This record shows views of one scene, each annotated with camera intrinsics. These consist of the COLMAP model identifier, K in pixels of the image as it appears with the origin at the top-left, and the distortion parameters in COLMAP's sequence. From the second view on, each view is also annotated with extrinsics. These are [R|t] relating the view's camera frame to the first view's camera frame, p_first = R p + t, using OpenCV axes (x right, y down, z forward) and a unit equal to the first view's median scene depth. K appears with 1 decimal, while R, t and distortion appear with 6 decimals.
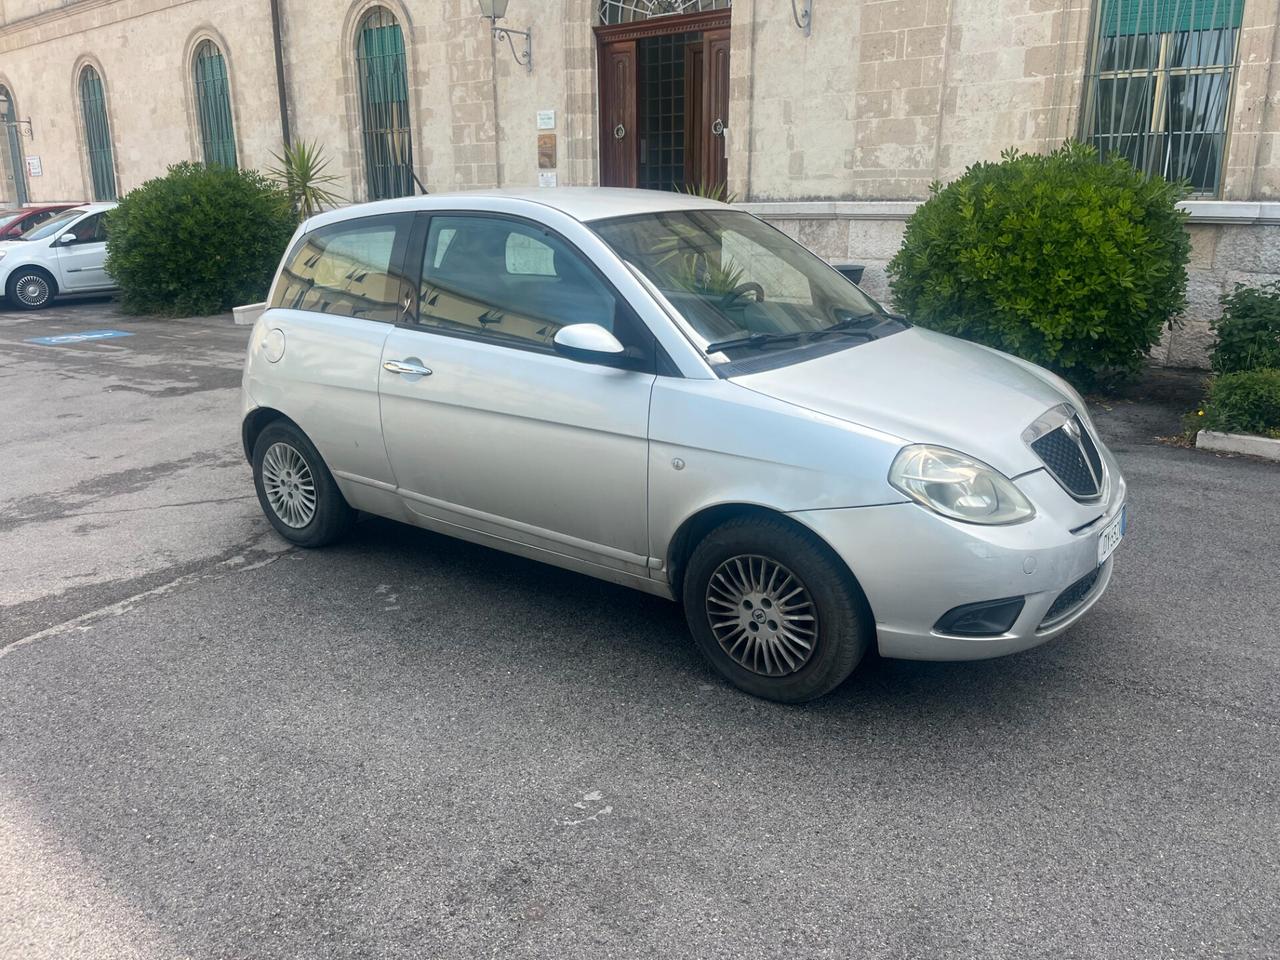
lens RADIAL K [[973.6, 0, 652.3], [0, 973.6, 486.0], [0, 0, 1]] dist [0.064406, -0.092393]
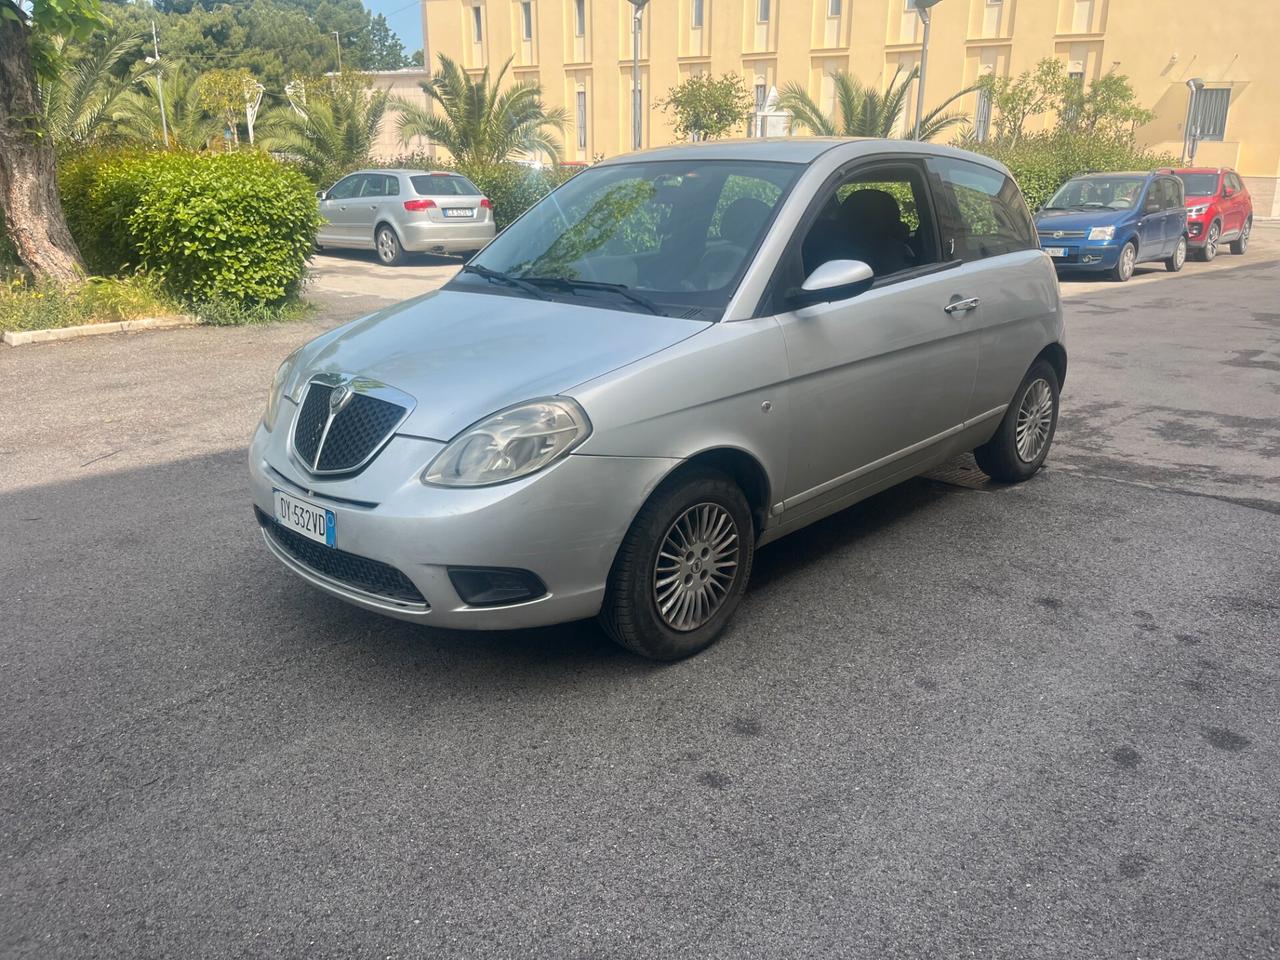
lens RADIAL K [[973.6, 0, 645.9], [0, 973.6, 484.3], [0, 0, 1]] dist [0.064406, -0.092393]
pose [[-0.122983, 0.311403, -0.942286, 0.873144], [-0.279254, 0.900269, 0.333964, -0.253252], [0.952309, 0.304209, -0.023757, 0.899452]]
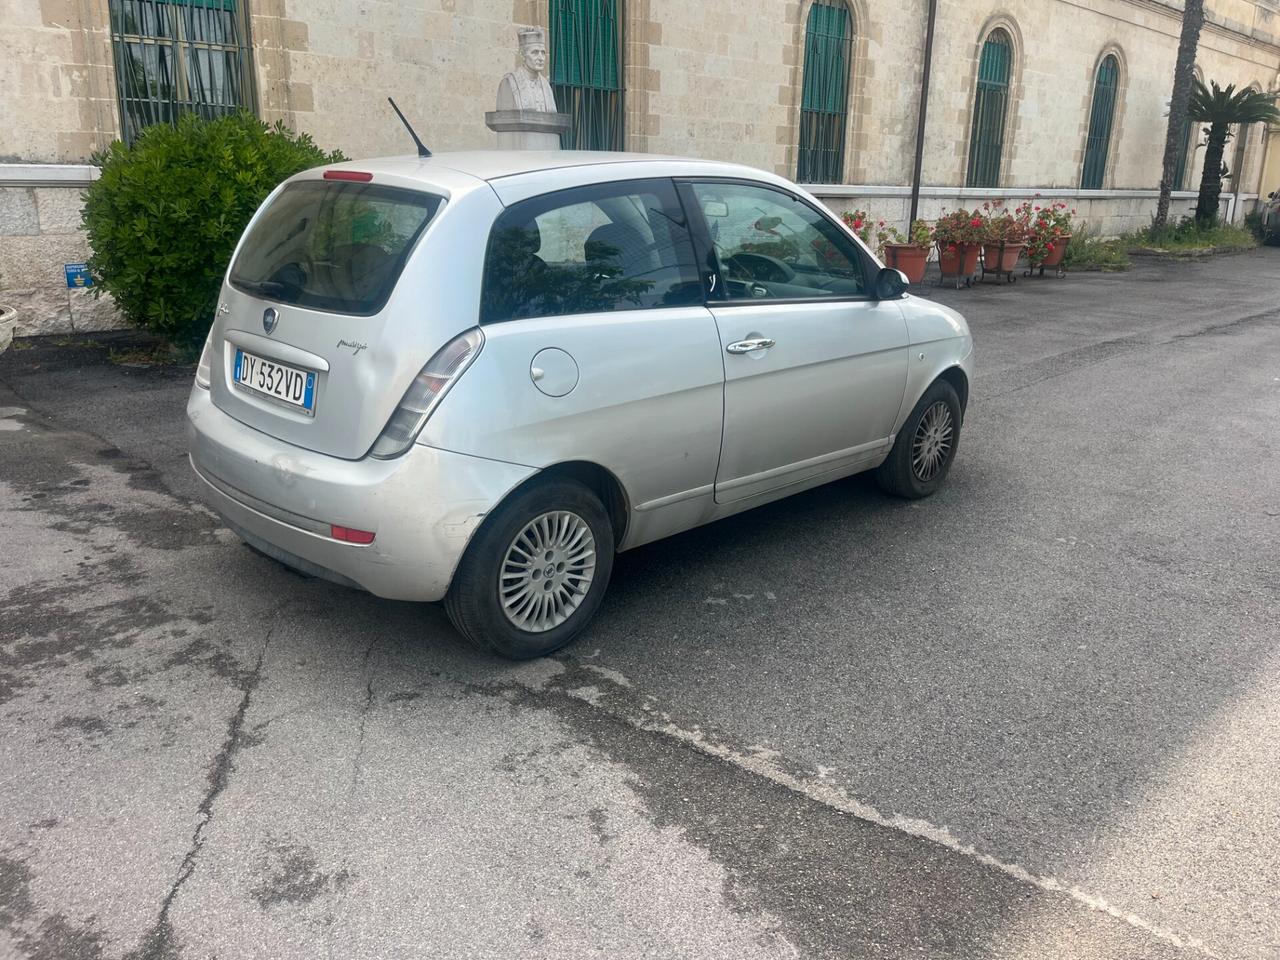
lens RADIAL K [[973.6, 0, 649.5], [0, 973.6, 481.1], [0, 0, 1]] dist [0.064406, -0.092393]
pose [[0.132443, -0.284938, 0.949352, -0.964367], [0.258098, 0.934663, 0.244522, -0.204326], [-0.956997, 0.212641, 0.197331, 0.750679]]
